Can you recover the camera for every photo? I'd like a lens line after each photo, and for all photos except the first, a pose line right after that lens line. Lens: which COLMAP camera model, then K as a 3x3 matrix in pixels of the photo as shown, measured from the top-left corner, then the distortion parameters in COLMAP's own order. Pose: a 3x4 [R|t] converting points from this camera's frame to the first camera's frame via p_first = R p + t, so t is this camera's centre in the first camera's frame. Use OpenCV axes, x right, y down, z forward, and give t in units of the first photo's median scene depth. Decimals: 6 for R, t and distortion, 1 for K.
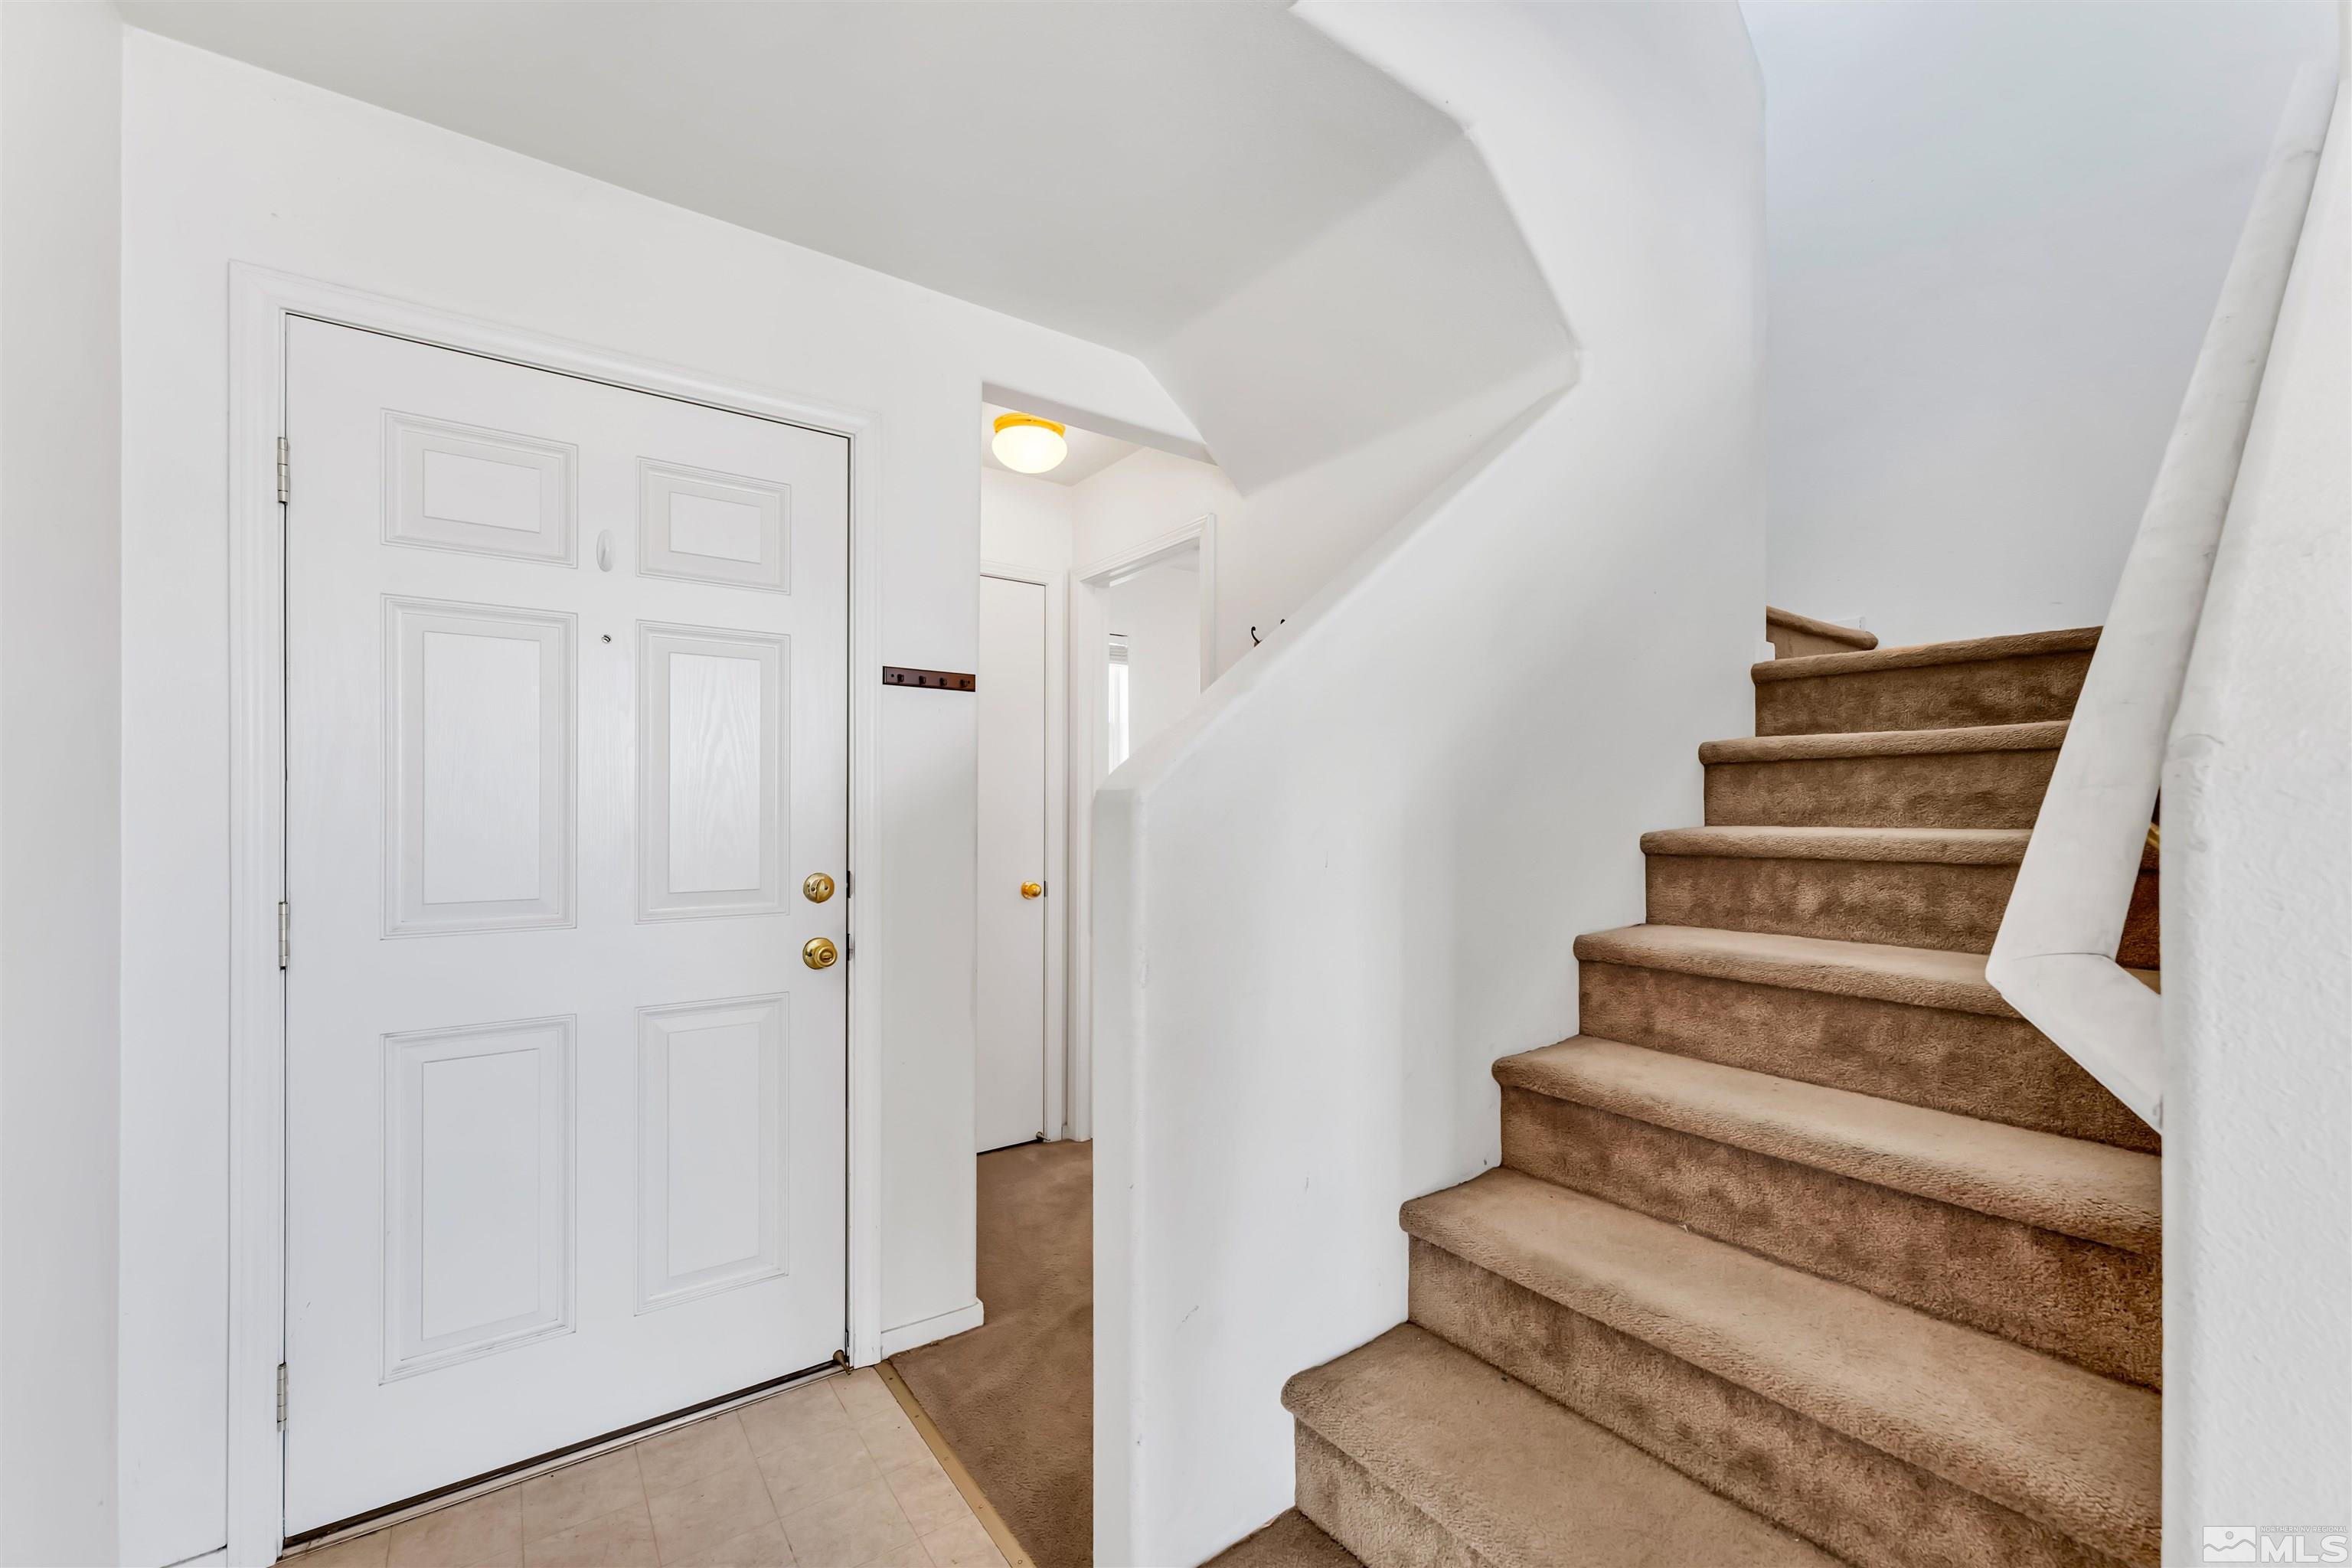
lens RADIAL K [[951.1, 0, 1187.7], [0, 951.1, 792.4], [0, 0, 1]] dist [-0.001439, -0.000250]
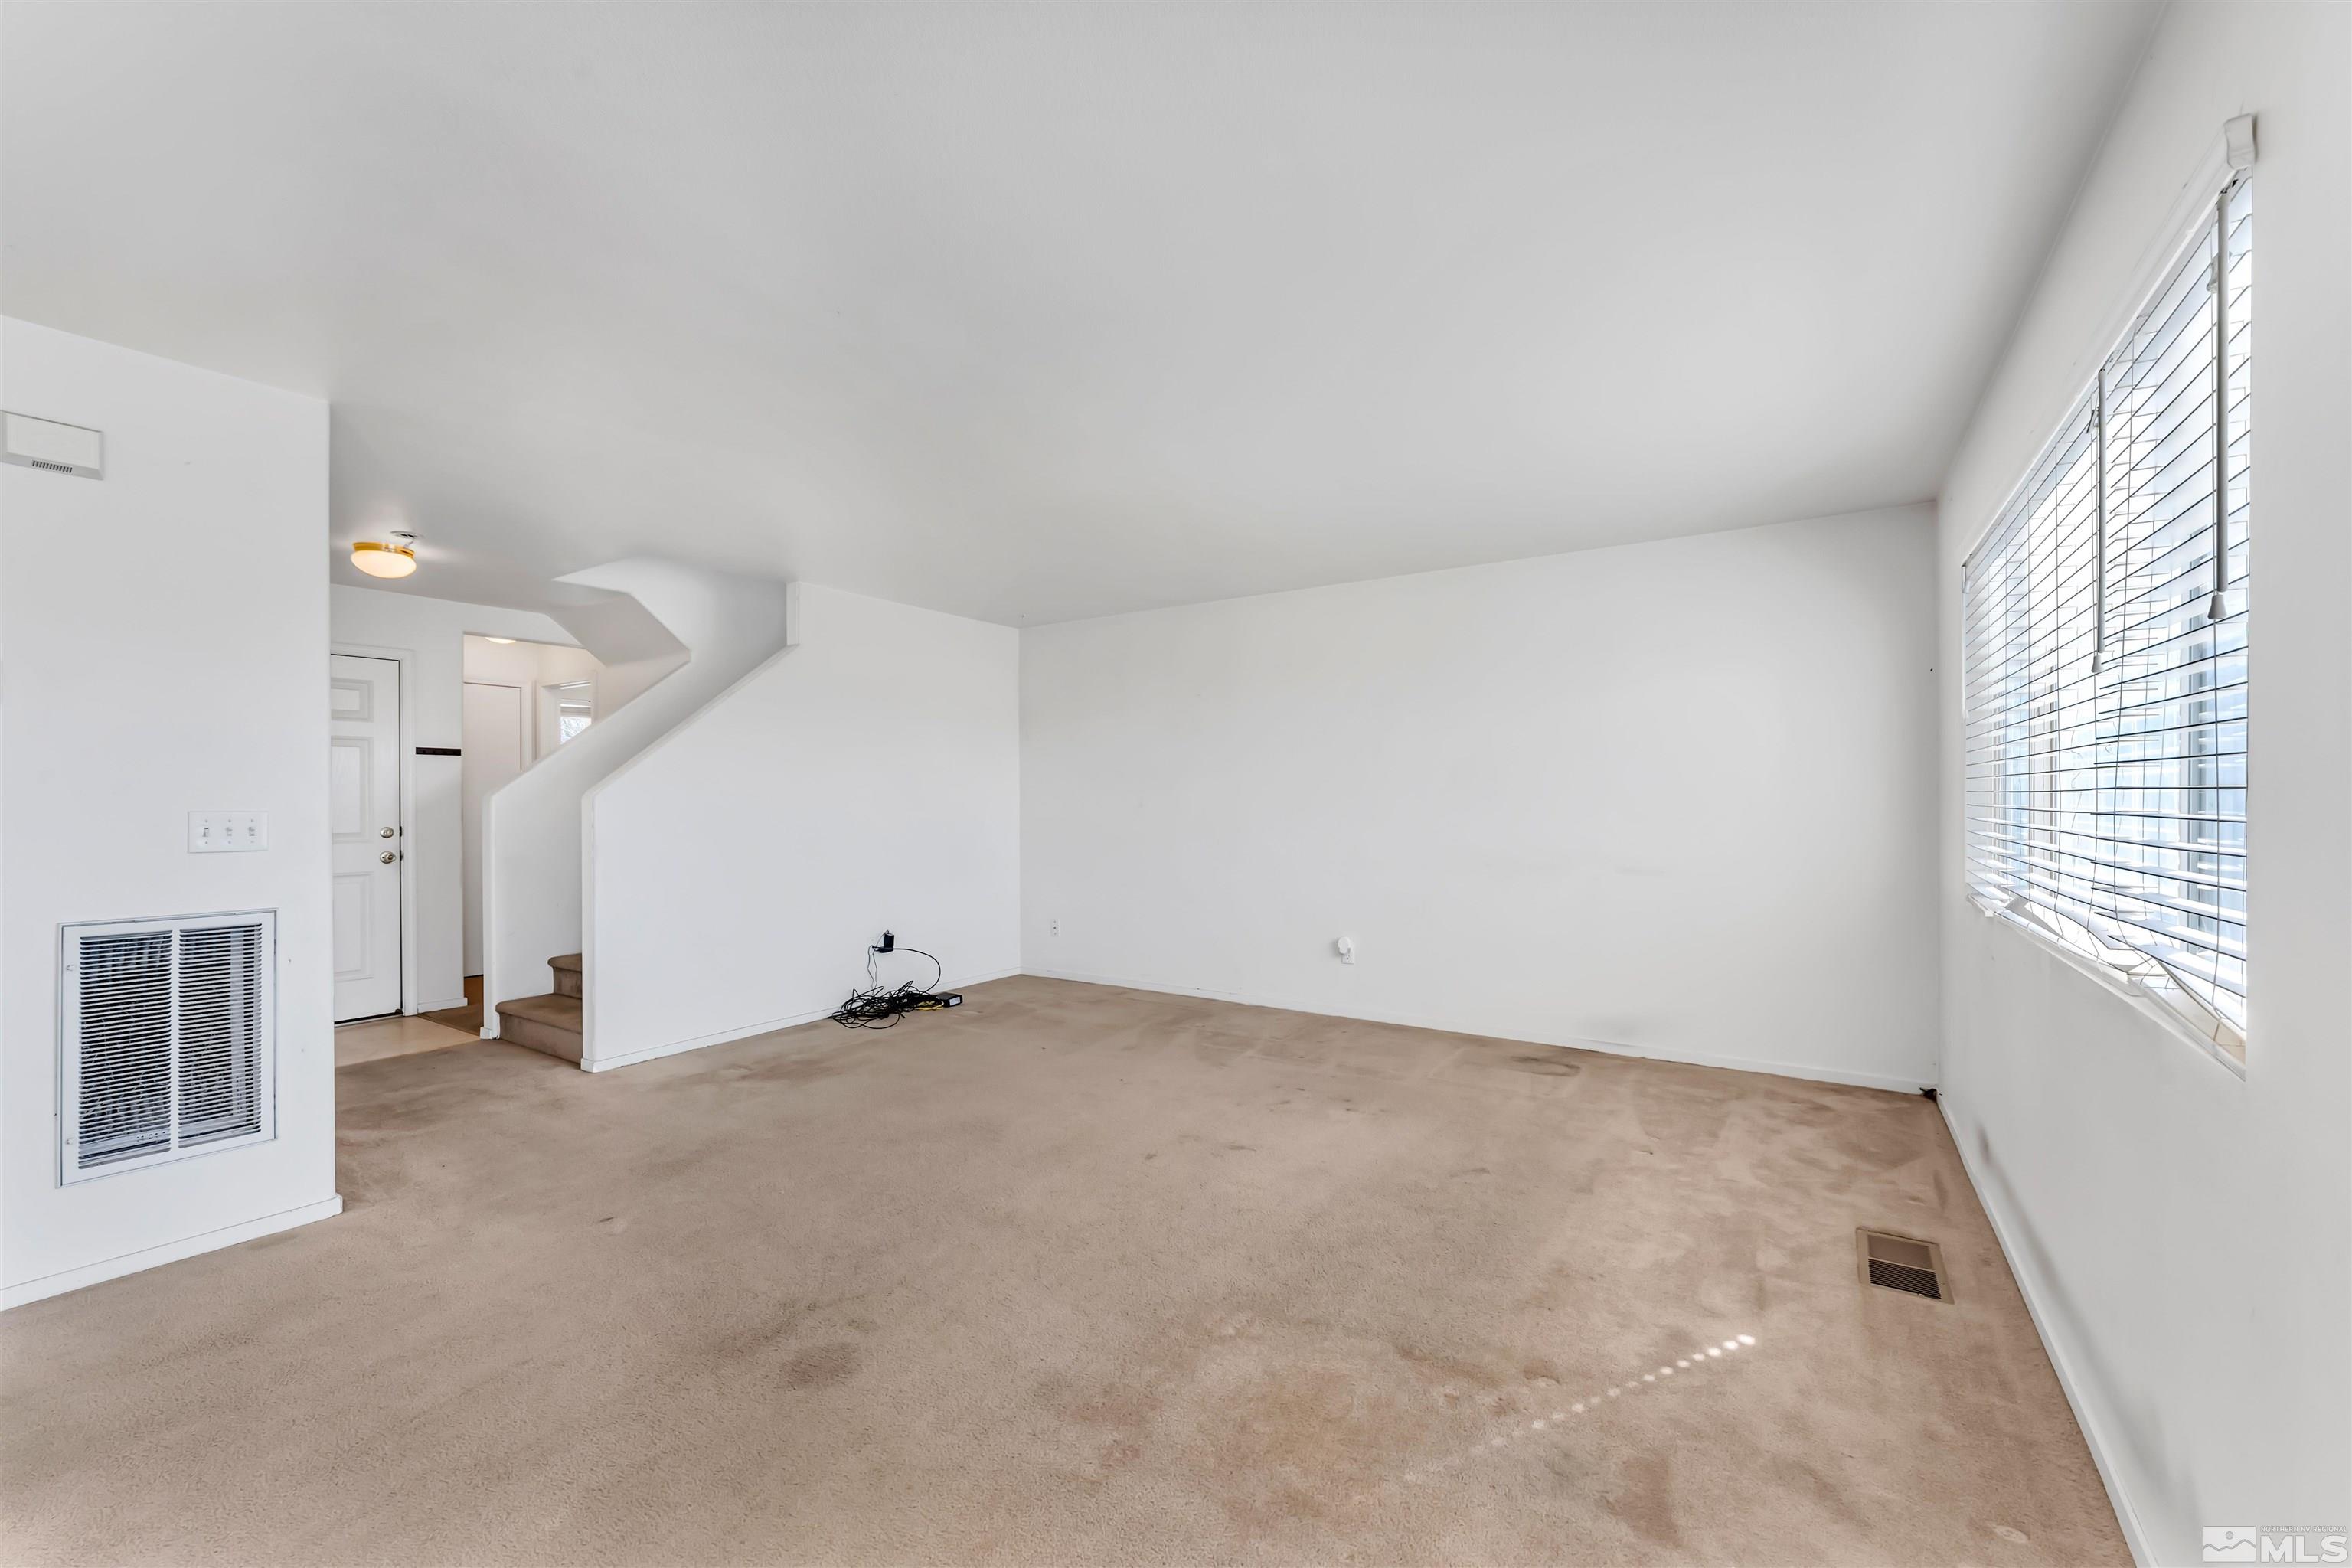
lens RADIAL K [[951.1, 0, 1166.6], [0, 951.1, 789.2], [0, 0, 1]] dist [-0.001439, -0.000250]
pose [[0.941281, -0.009258, 0.337497, 0.756868], [0.008205, 0.999956, 0.004547, -0.017235], [-0.337524, -0.001511, 0.941316, -2.203618]]
